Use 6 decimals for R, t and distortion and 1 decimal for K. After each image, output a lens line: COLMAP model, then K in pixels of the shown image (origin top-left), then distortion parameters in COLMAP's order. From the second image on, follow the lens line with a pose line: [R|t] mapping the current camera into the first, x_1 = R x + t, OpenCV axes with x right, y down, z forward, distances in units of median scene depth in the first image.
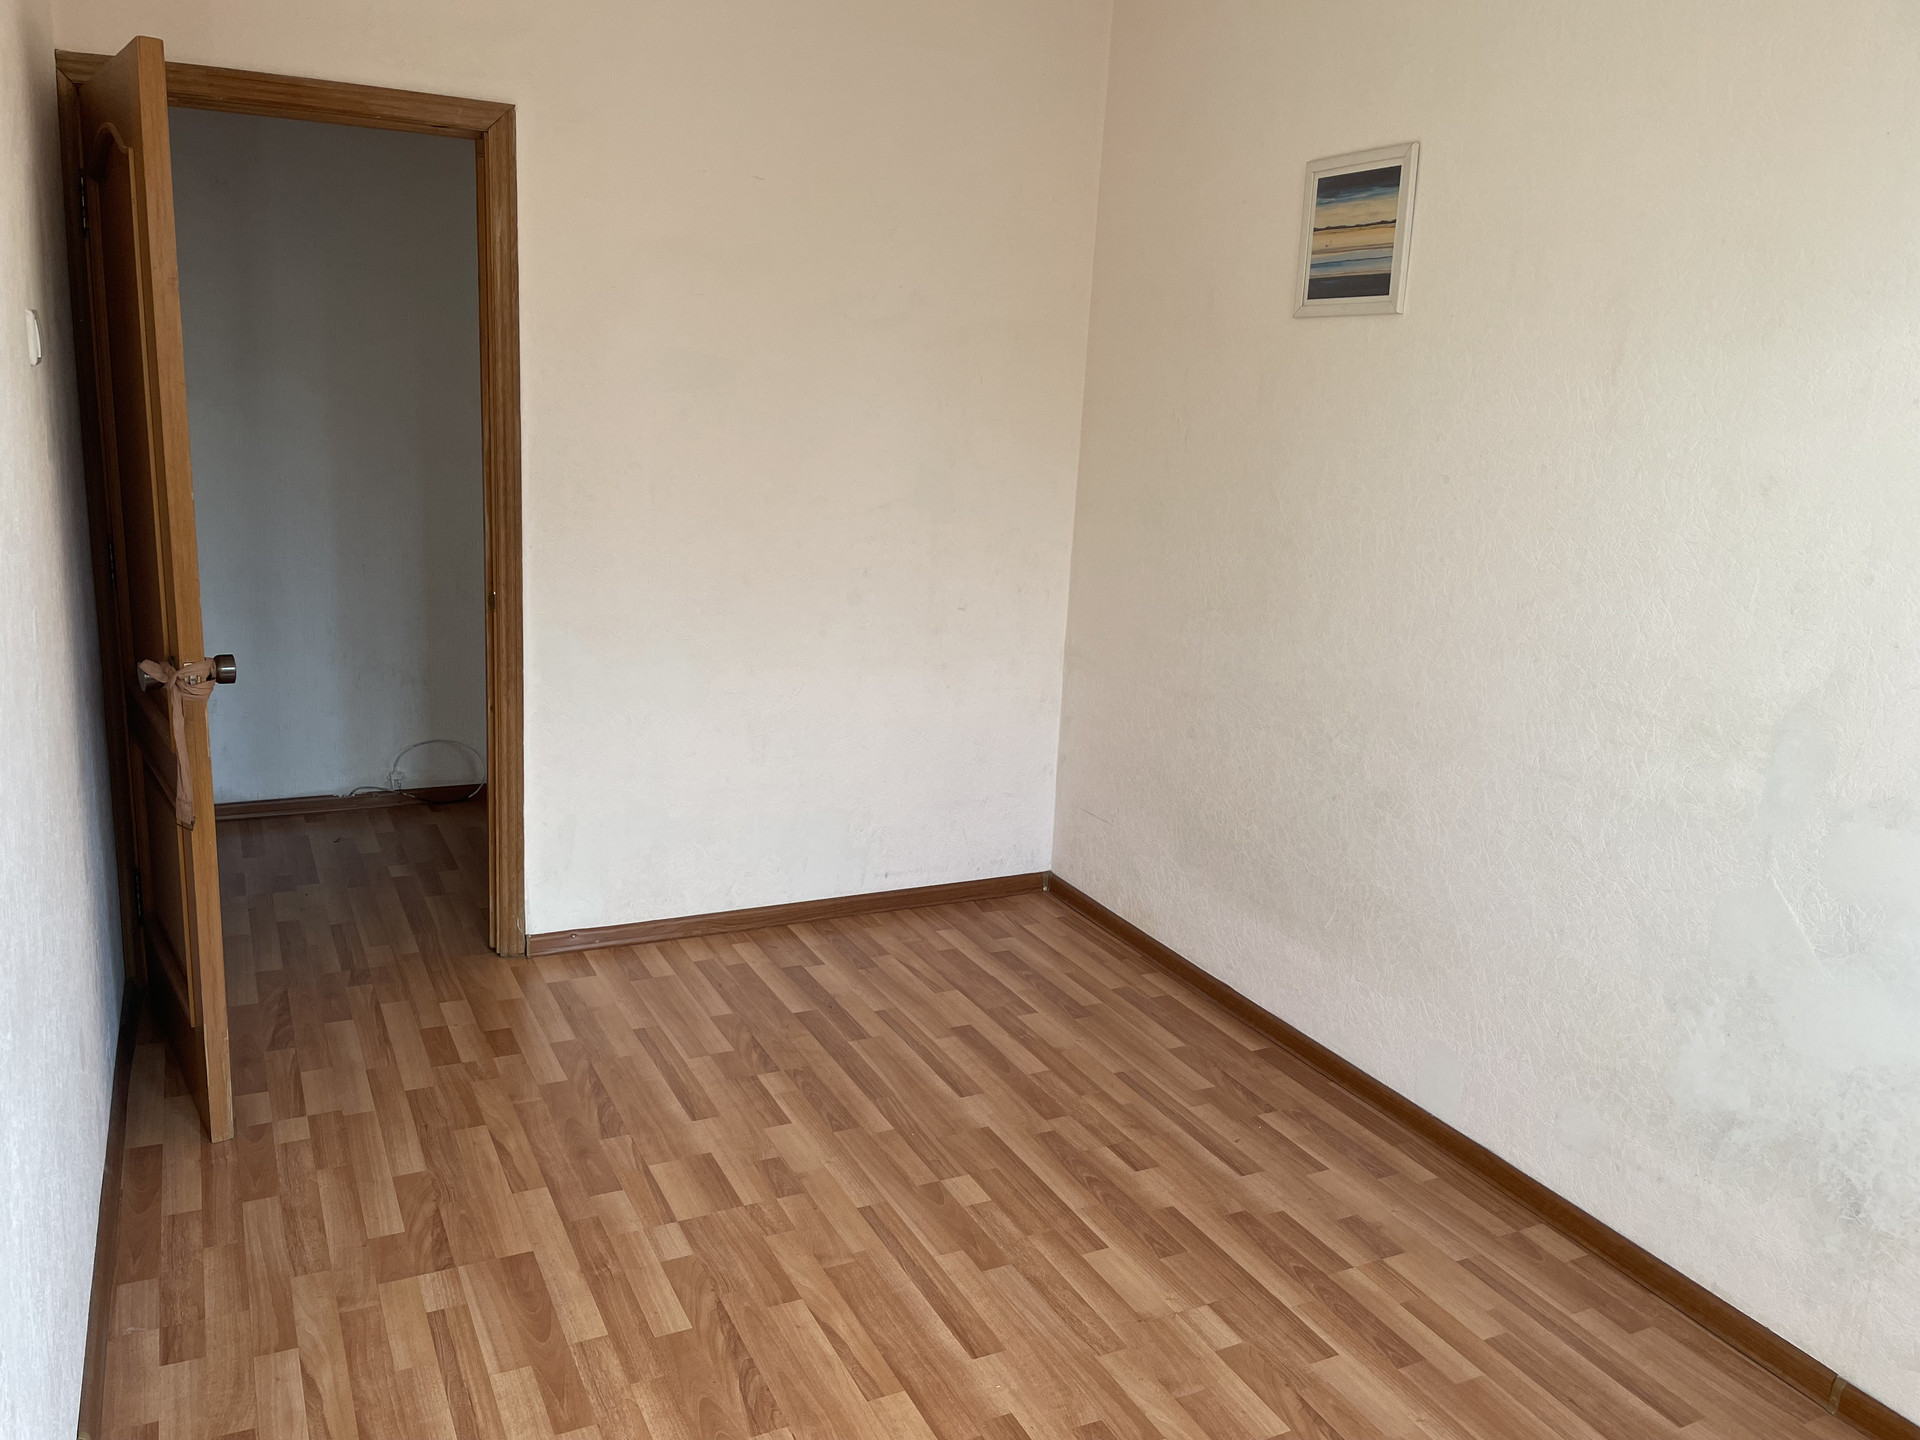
lens RADIAL K [[1437.8, 0, 915.3], [0, 1437.8, 759.6], [0, 0, 1]] dist [0.059933, -0.064276]
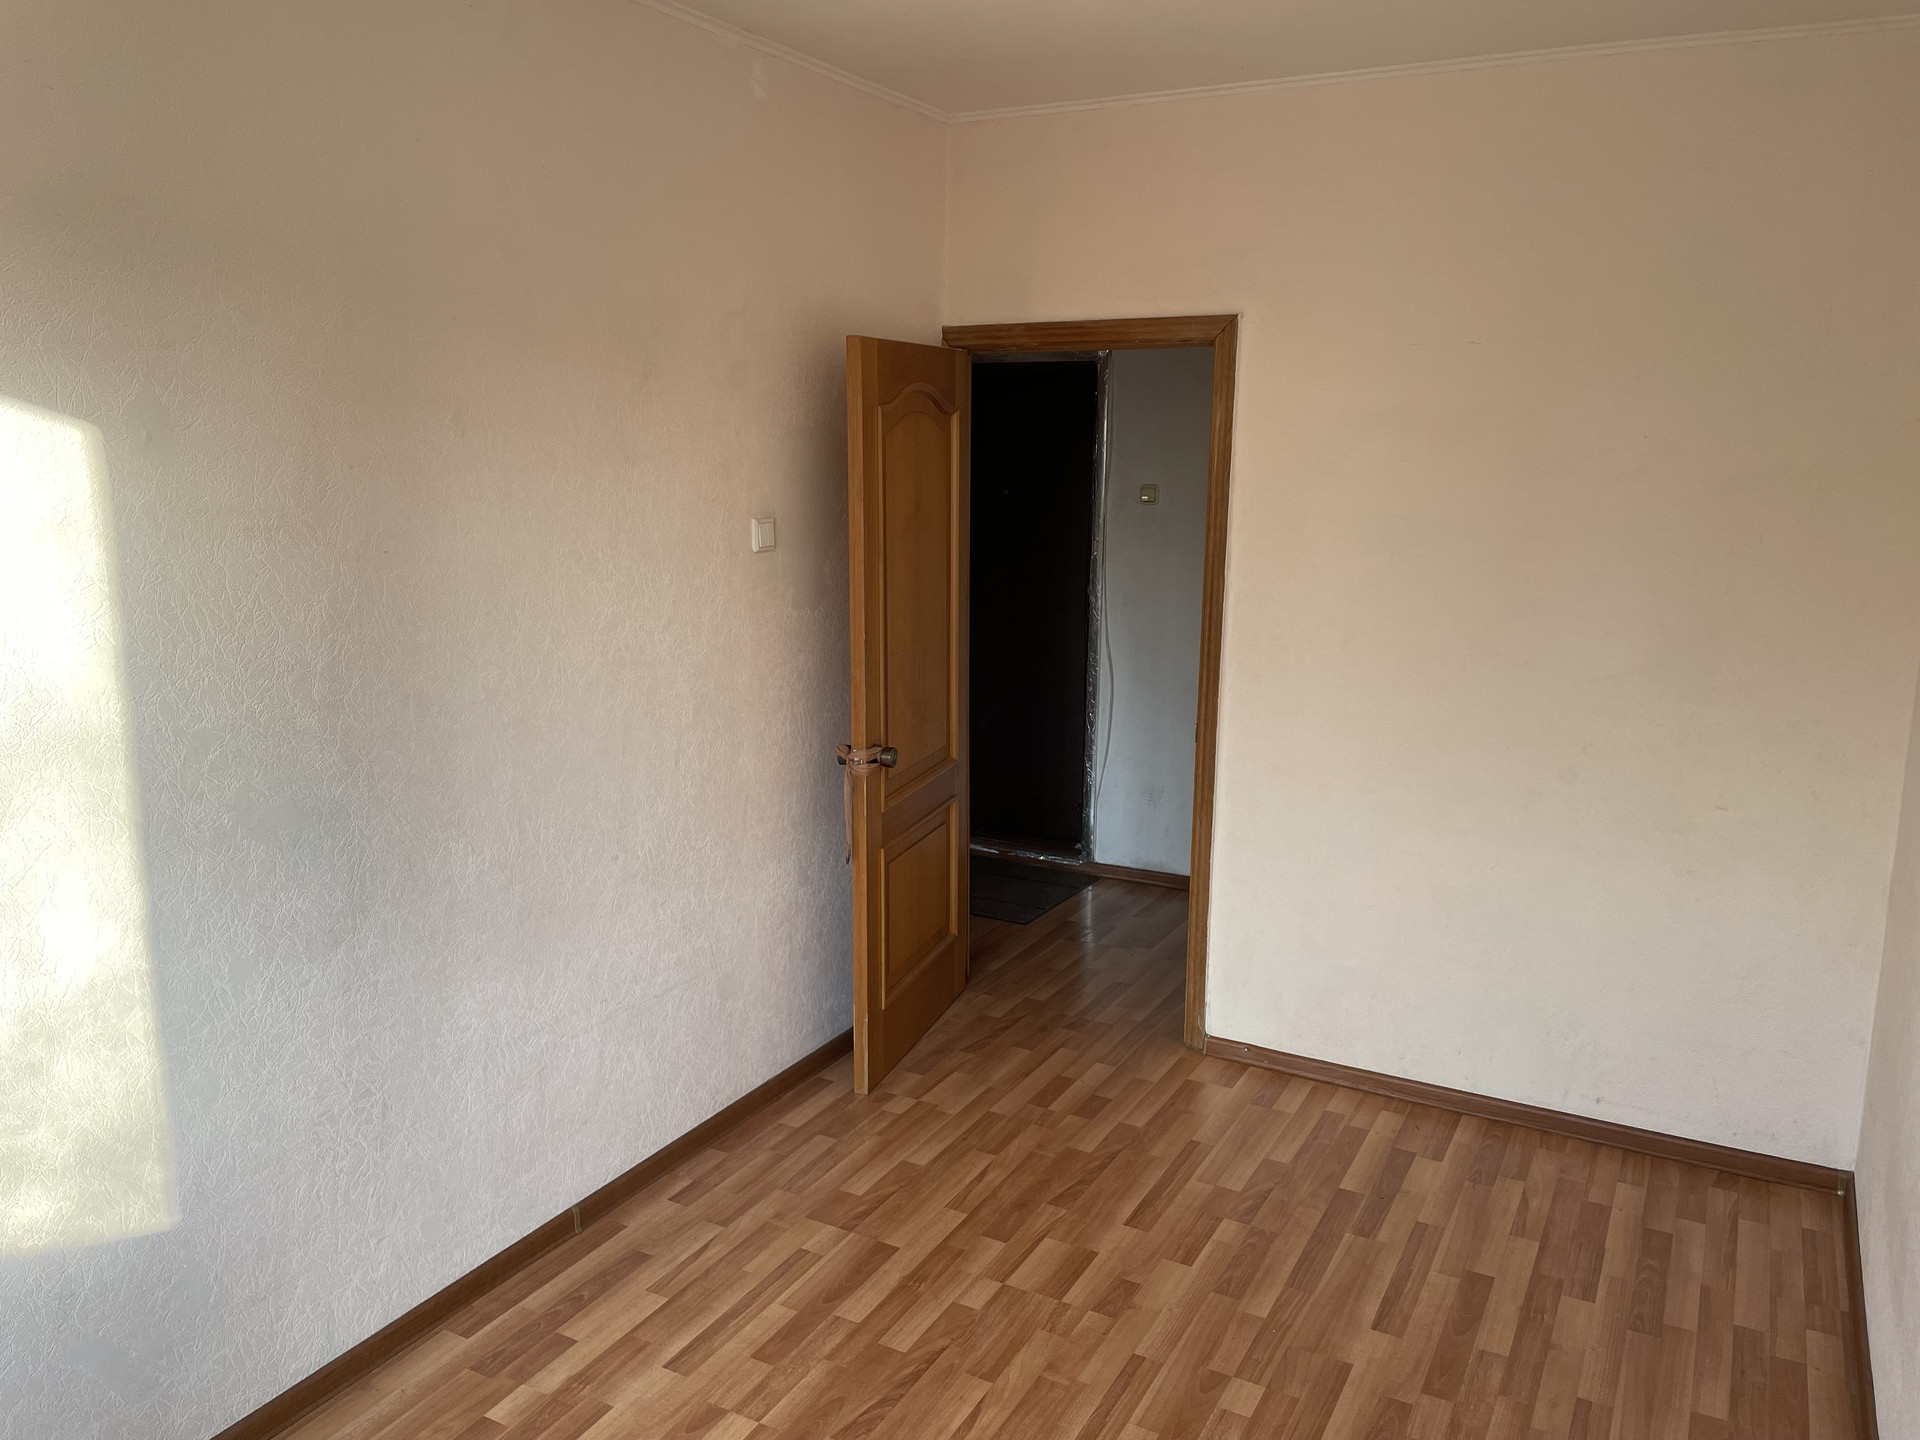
lens RADIAL K [[1437.8, 0, 952.9], [0, 1437.8, 711.0], [0, 0, 1]] dist [0.059933, -0.064276]
pose [[0.576462, 0.103716, -0.810515, 0.602513], [-0.193793, 0.980965, -0.012304, -0.085925], [0.793811, 0.164165, 0.585589, 0.206180]]
